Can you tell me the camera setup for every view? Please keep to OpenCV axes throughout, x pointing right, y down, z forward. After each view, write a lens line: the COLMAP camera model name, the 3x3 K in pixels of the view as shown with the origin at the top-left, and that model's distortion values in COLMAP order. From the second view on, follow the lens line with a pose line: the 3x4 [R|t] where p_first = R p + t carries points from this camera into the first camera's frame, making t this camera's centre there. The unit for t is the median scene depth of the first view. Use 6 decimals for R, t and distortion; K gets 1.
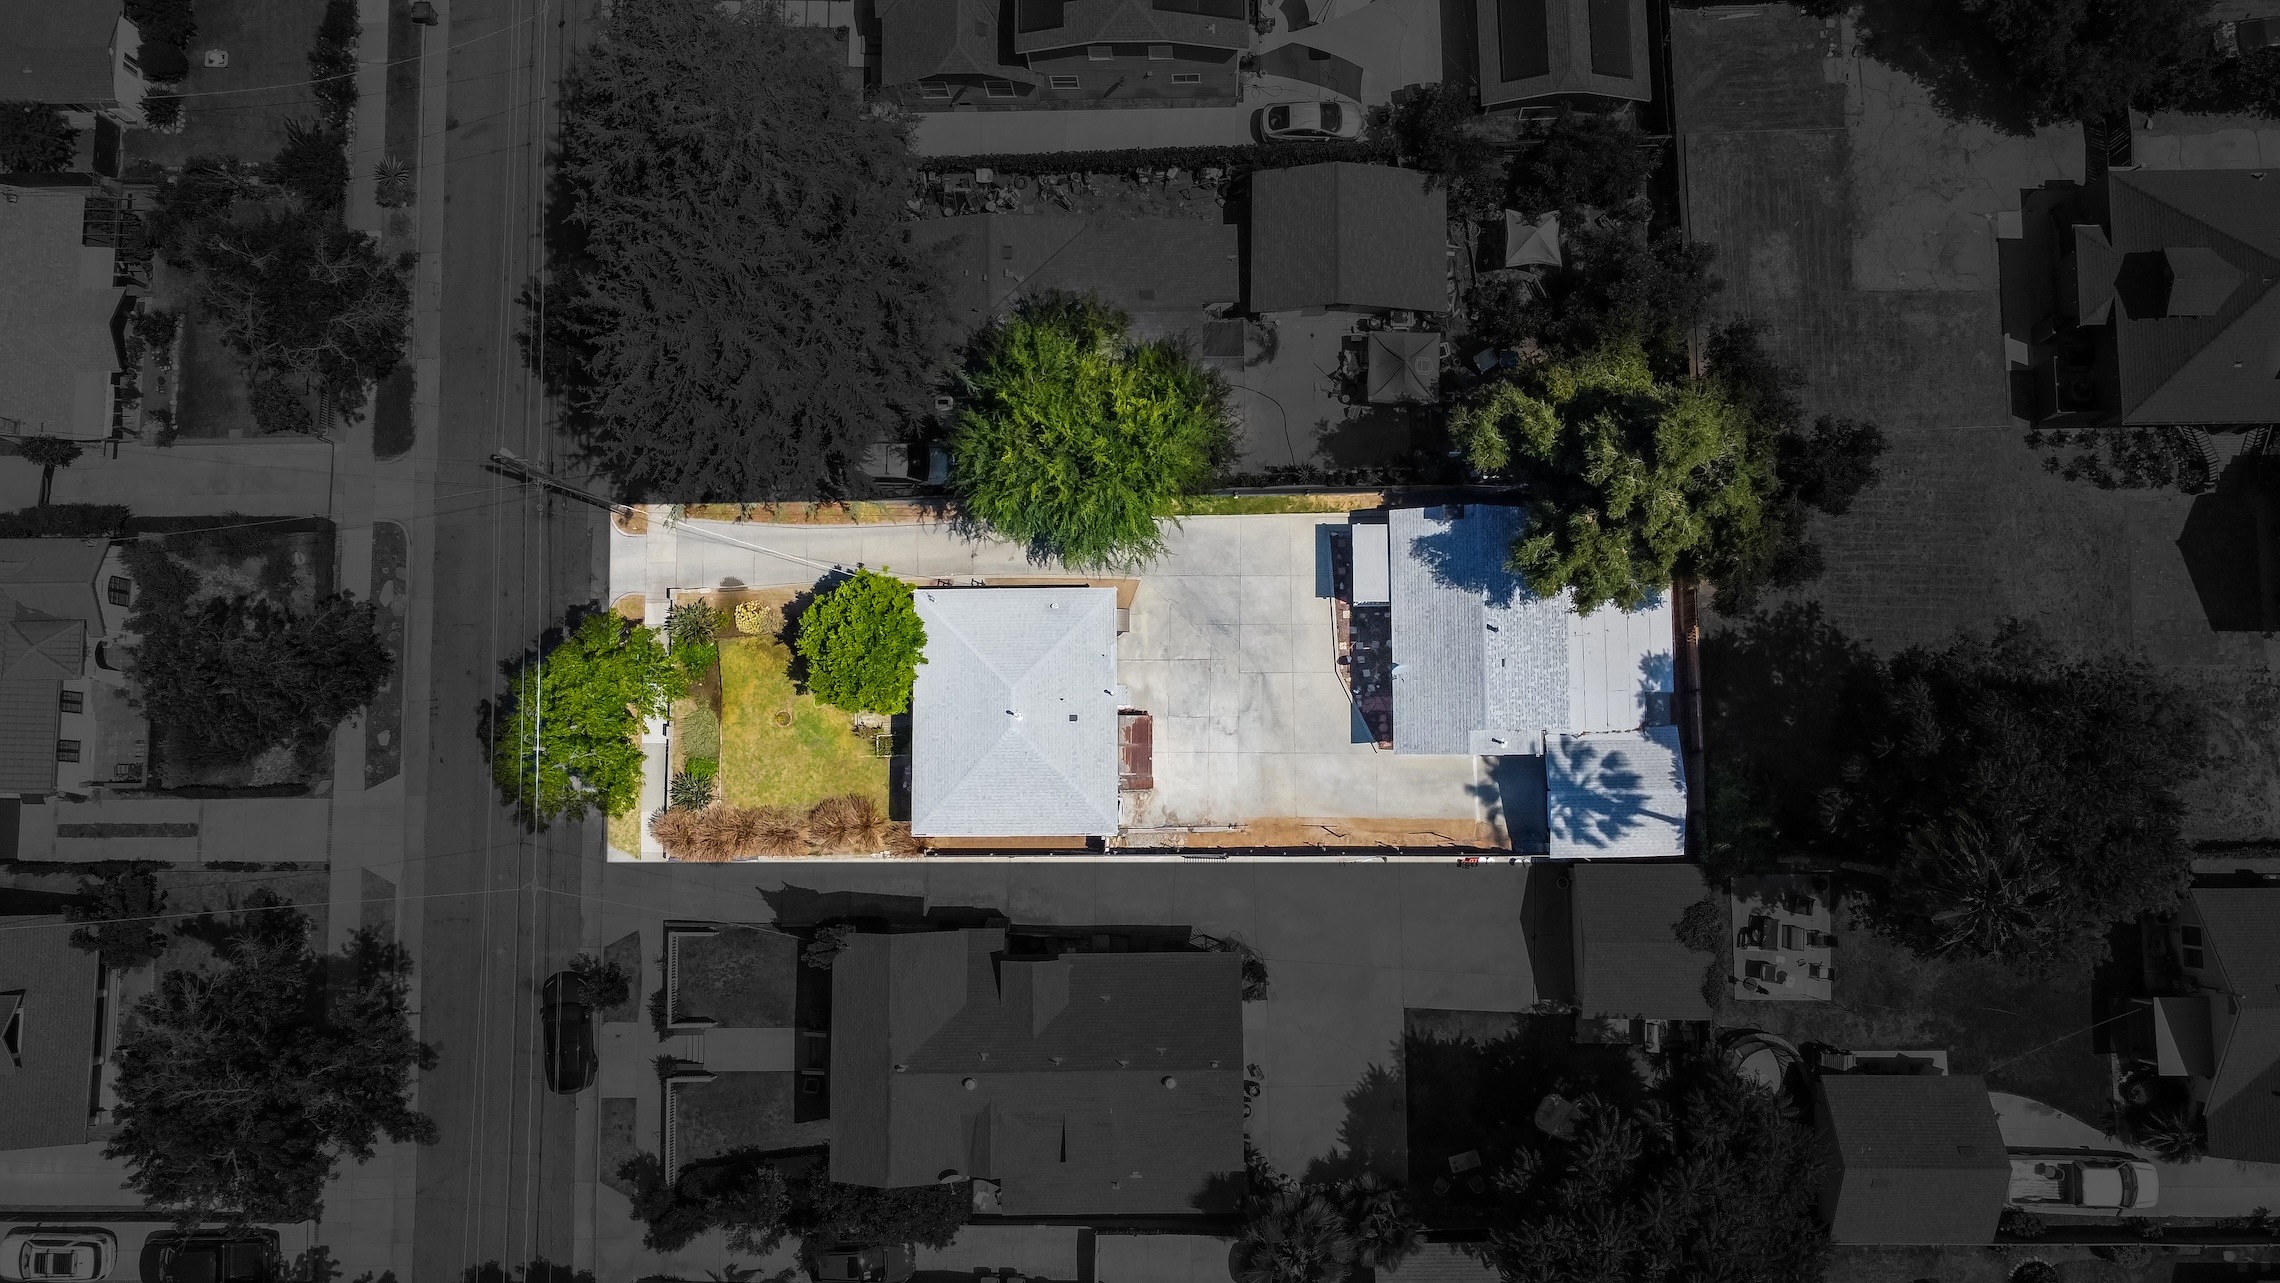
lens RADIAL K [[1623.5, 0, 1108.6], [0, 1623.5, 610.5], [0, 0, 1]] dist [-0.039263, -0.000282]
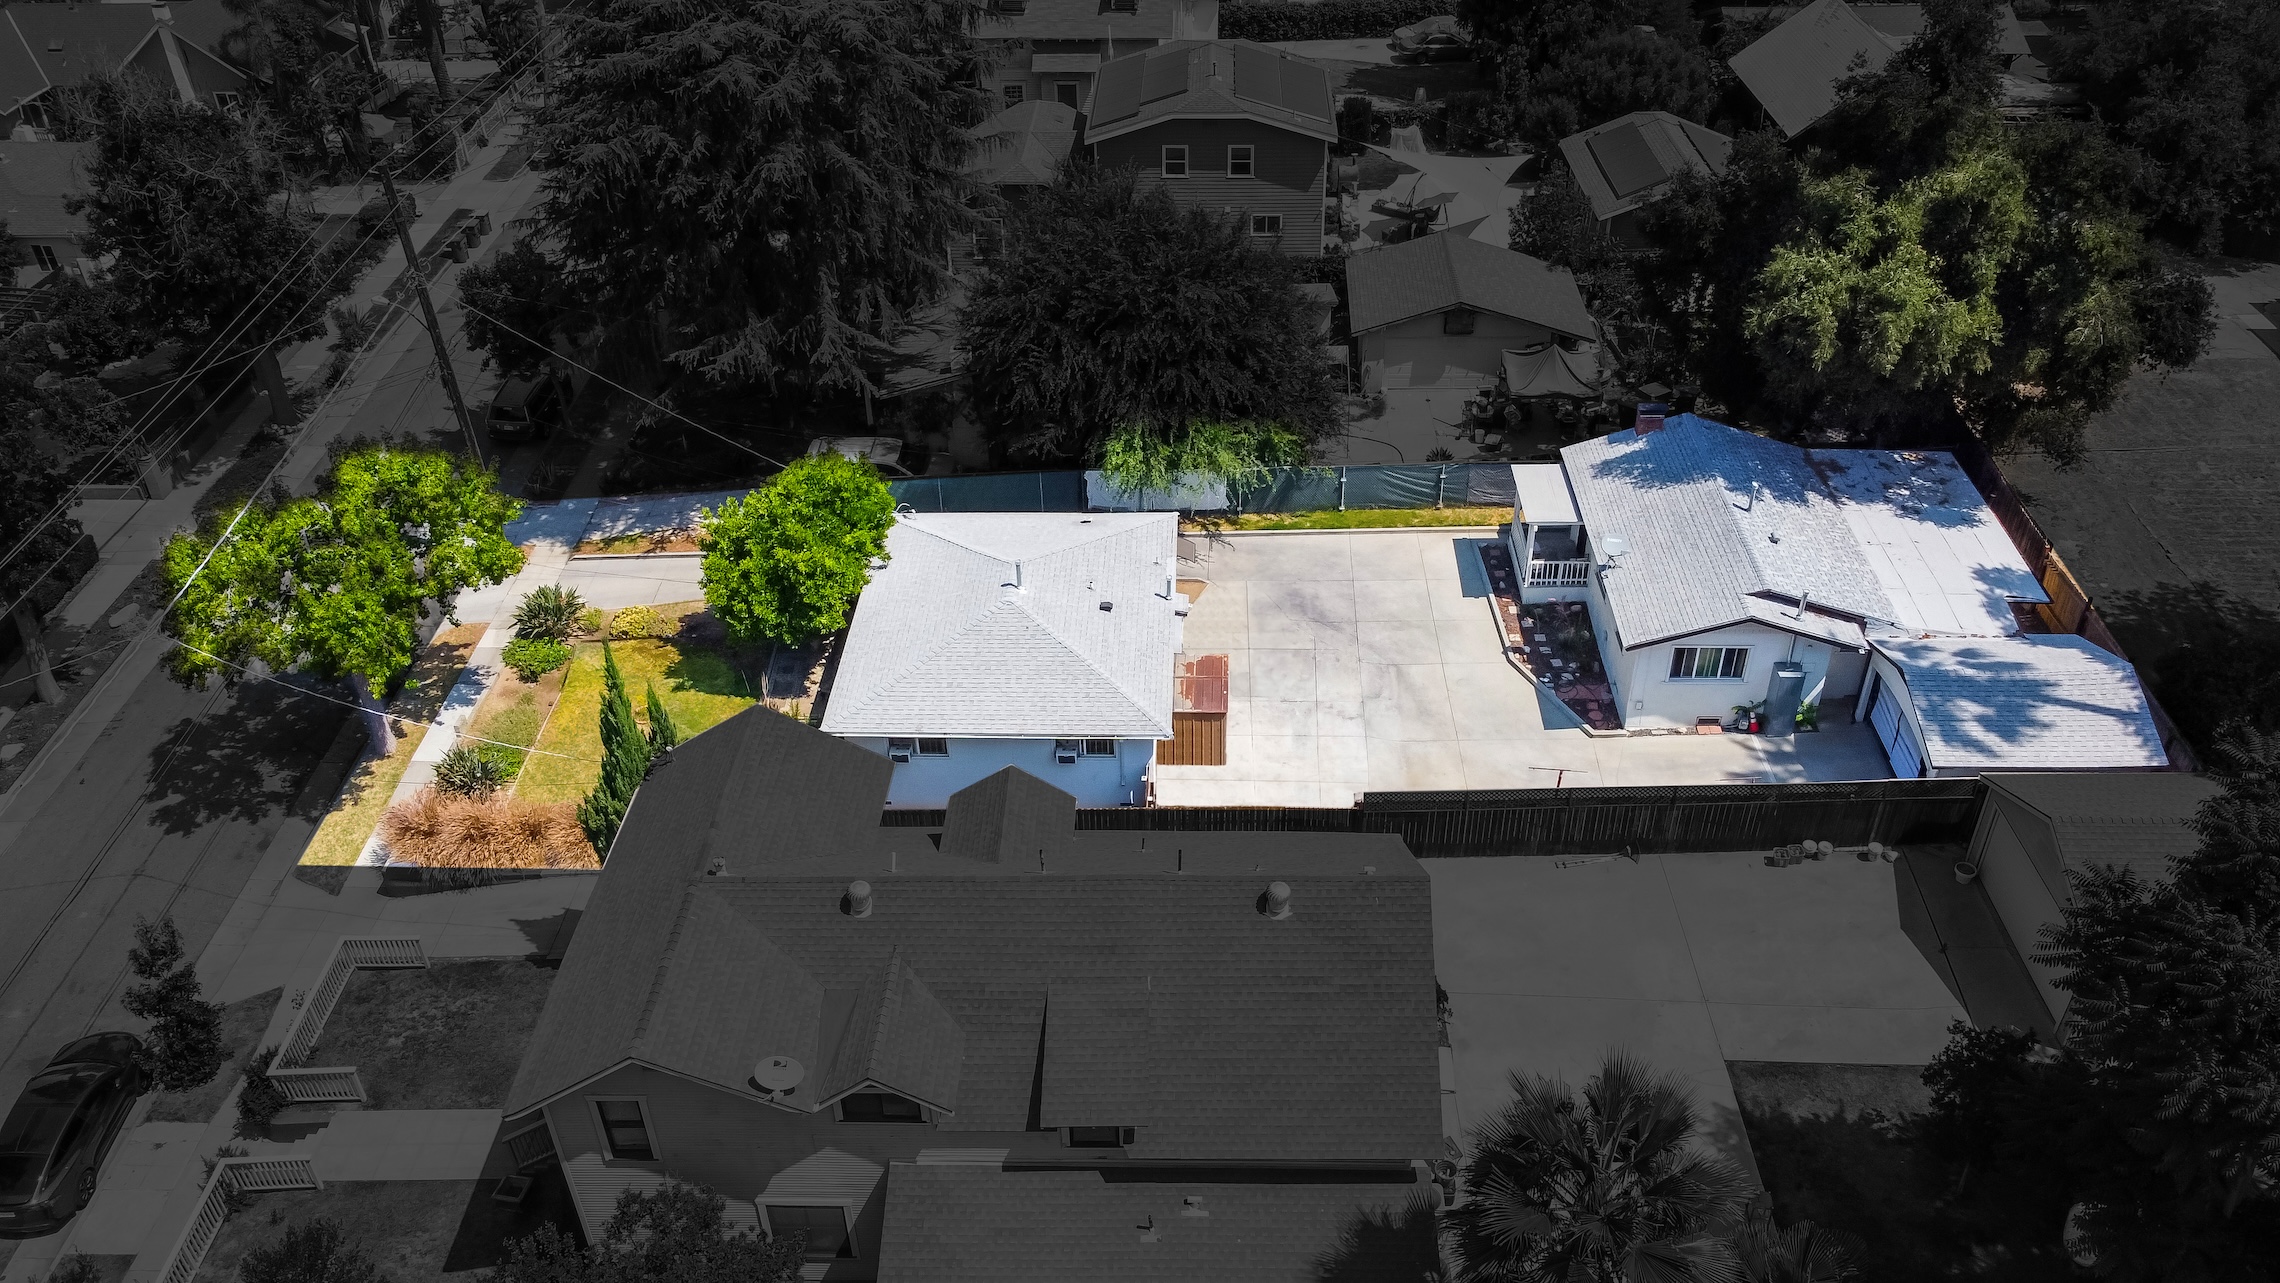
lens RADIAL K [[1711.4, 0, 1147.7], [0, 1711.4, 635.0], [0, 0, 1]] dist [-0.003519, -0.004845]
pose [[0.999253, 0.035952, -0.014199, 0.004506], [-0.034901, 0.681227, -0.731240, 0.540922], [-0.016617, 0.731189, 0.681973, 0.526529]]
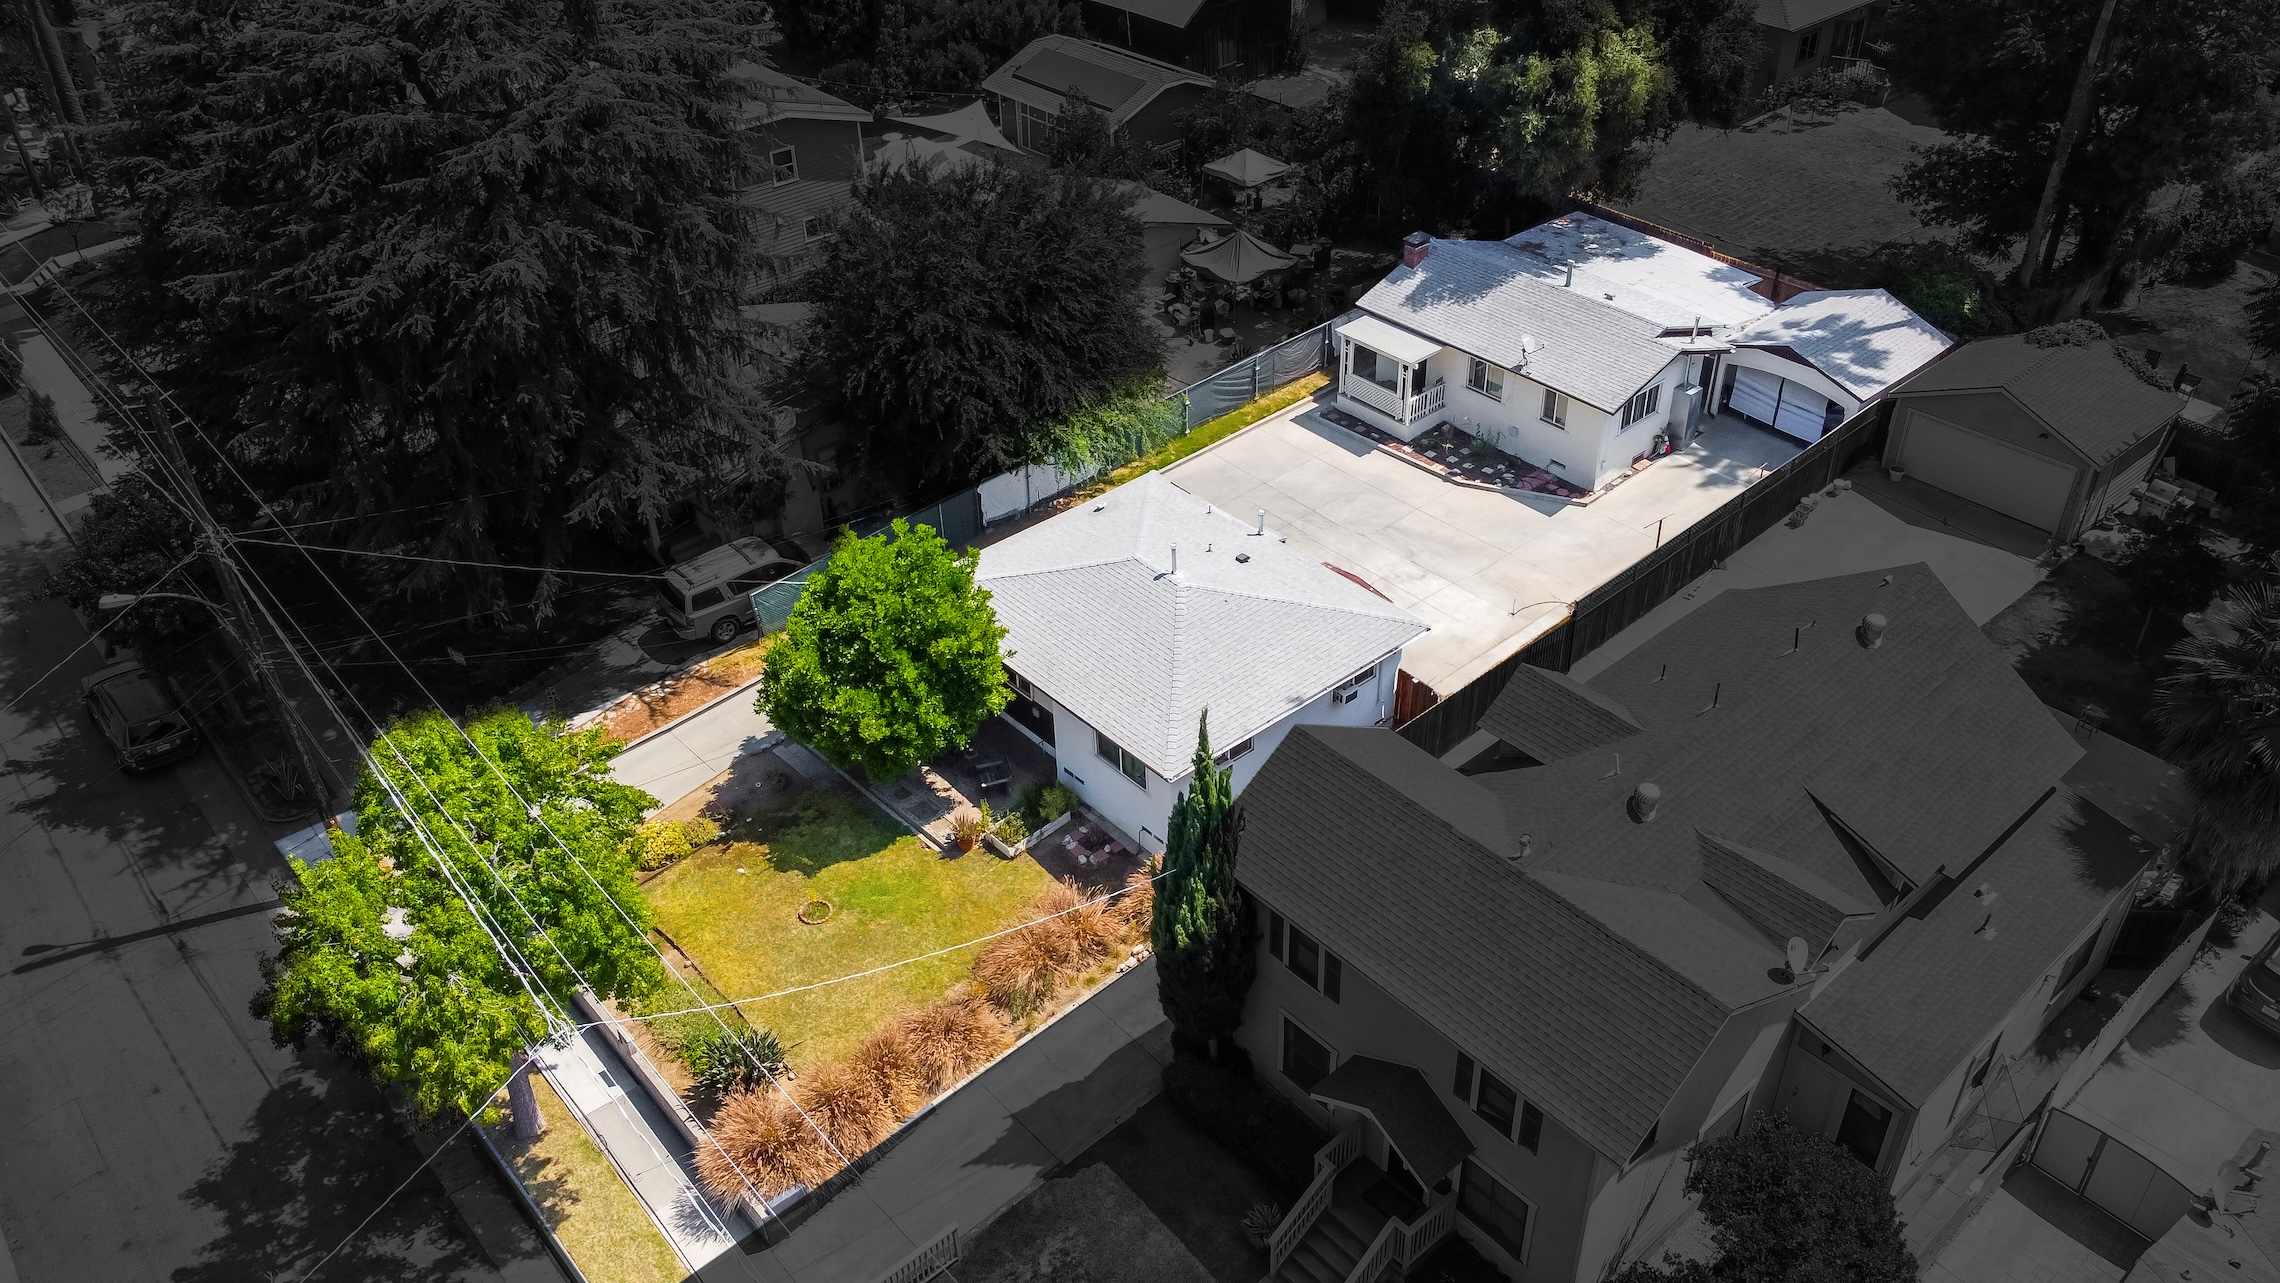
lens RADIAL K [[1715.8, 0, 1149.8], [0, 1715.8, 636.2], [0, 0, 1]] dist [0.010681, -0.008910]
pose [[0.752796, -0.363817, 0.548576, -0.399331], [0.651450, 0.531277, -0.541625, 0.393541], [-0.094393, 0.765103, 0.636952, 0.586318]]
